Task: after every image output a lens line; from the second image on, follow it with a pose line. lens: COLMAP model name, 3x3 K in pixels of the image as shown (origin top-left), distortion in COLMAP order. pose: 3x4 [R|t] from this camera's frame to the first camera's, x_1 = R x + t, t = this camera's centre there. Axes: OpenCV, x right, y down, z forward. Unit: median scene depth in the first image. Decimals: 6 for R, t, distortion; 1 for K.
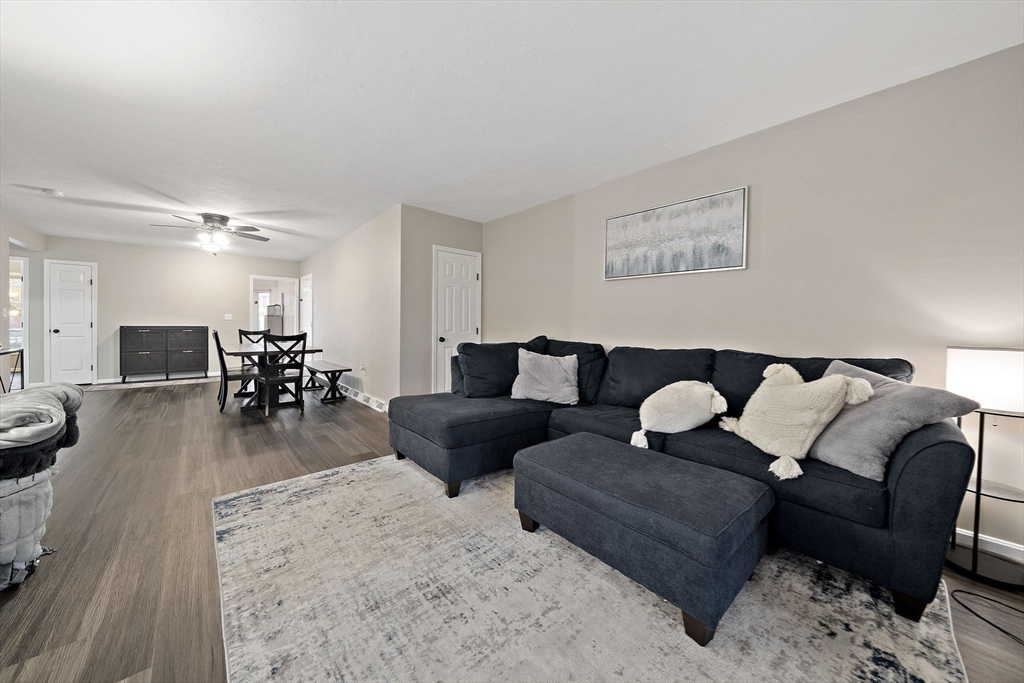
lens RADIAL K [[354.8, 0, 514.8], [0, 354.8, 330.9], [0, 0, 1]] dist [-0.006050, -0.000252]
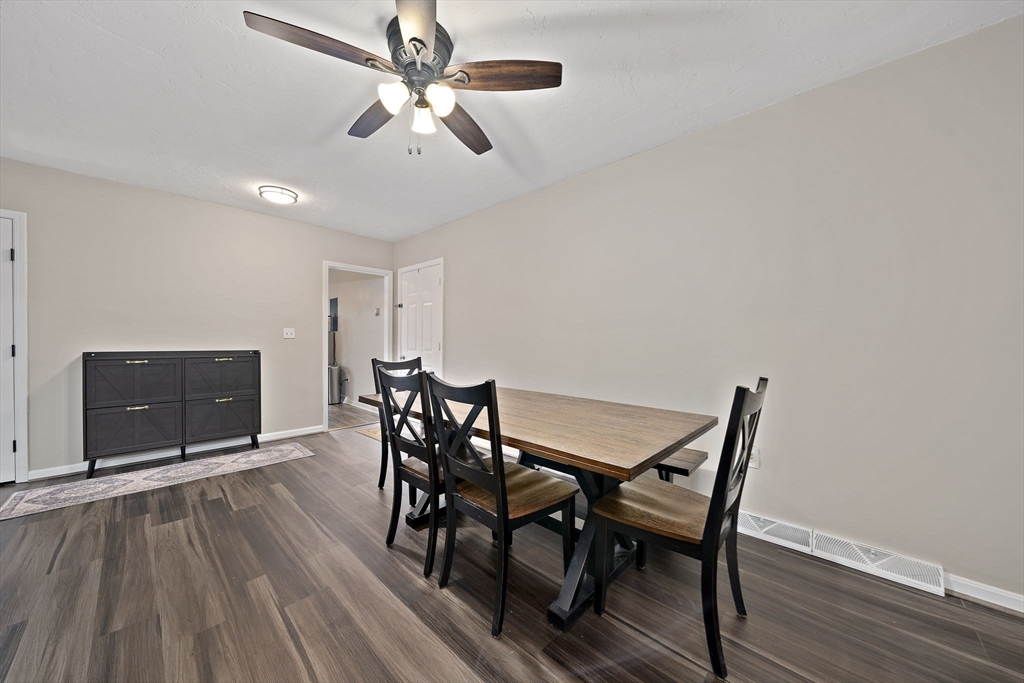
lens RADIAL K [[354.8, 0, 514.8], [0, 354.8, 344.9], [0, 0, 1]] dist [-0.006050, -0.000252]
pose [[0.995975, -0.004854, 0.089503, -0.890918], [0.005619, 0.999950, -0.008303, -0.025047], [-0.089458, 0.008773, 0.995952, 0.726696]]
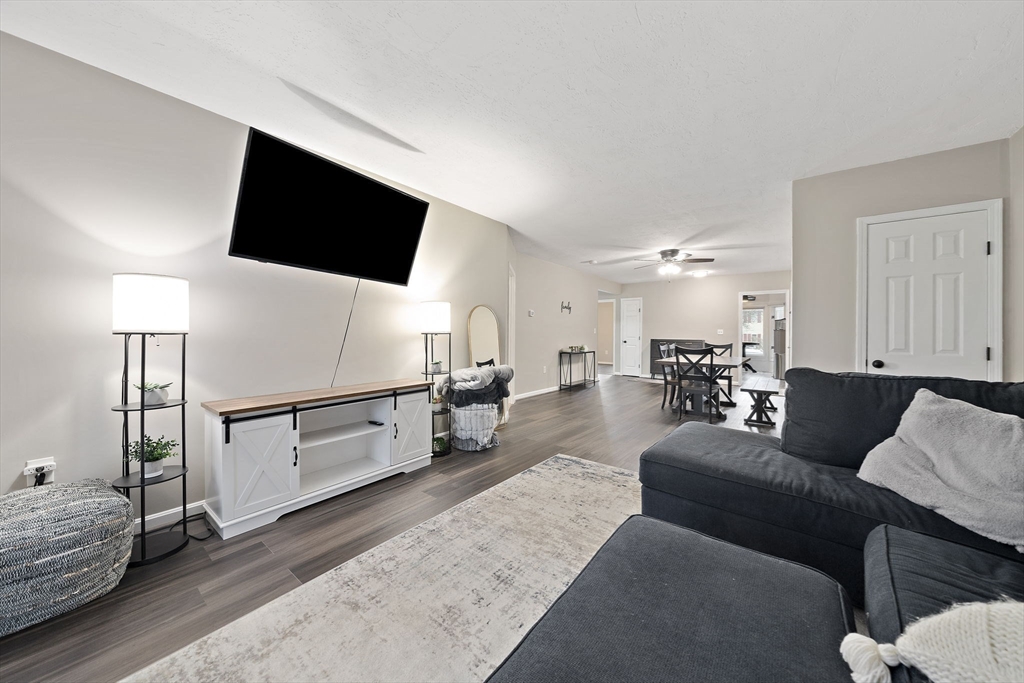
lens RADIAL K [[354.8, 0, 519.0], [0, 354.8, 335.8], [0, 0, 1]] dist [-0.006050, -0.000252]
pose [[0.183398, -0.000996, -0.983038, 0.312586], [-0.026779, 0.999623, -0.006009, -0.005592], [0.982674, 0.027426, 0.183303, 0.288390]]
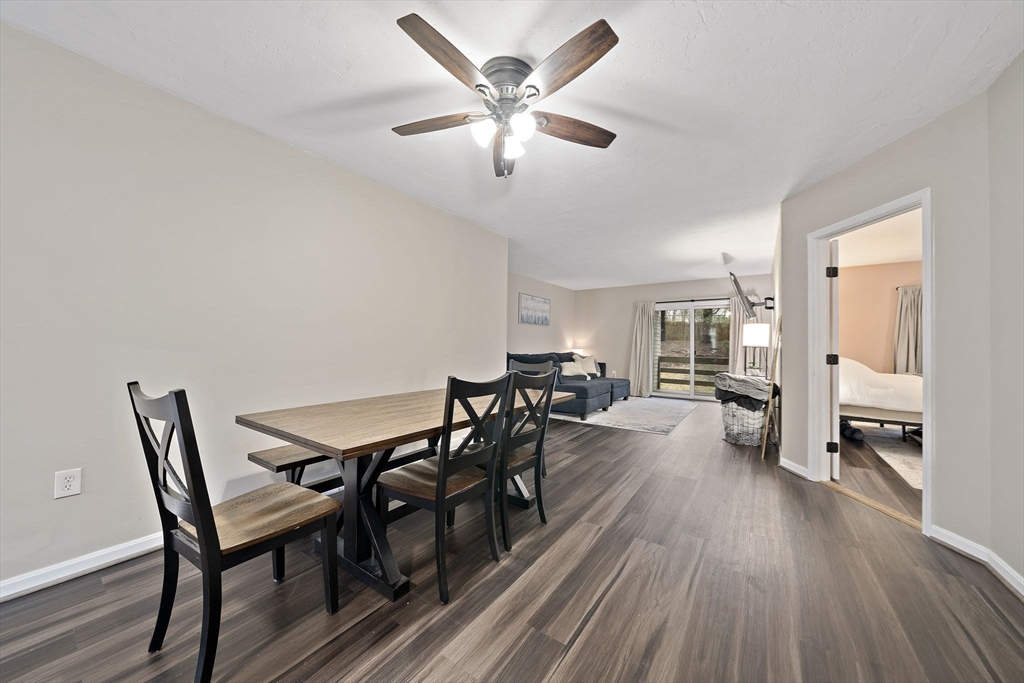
lens RADIAL K [[354.8, 0, 511.4], [0, 354.8, 340.8], [0, 0, 1]] dist [-0.006050, -0.000252]
pose [[-0.226817, -0.006085, 0.973918, -1.395586], [0.007217, 0.999943, 0.007928, -0.044461], [-0.973911, 0.008827, -0.226760, 1.225399]]
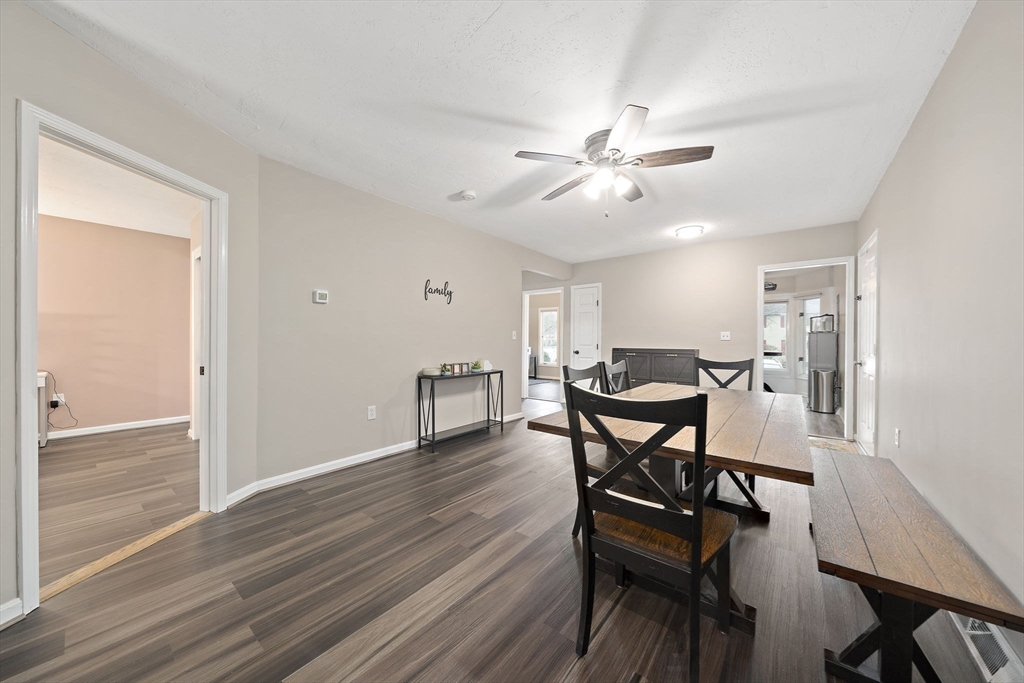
lens RADIAL K [[354.8, 0, 515.6], [0, 354.8, 343.5], [0, 0, 1]] dist [-0.006050, -0.000252]
pose [[0.172185, 0.000000, -0.985065, -0.400126], [-0.022367, 0.999742, -0.003910, -0.024588], [0.984811, 0.022706, 0.172140, 0.879375]]
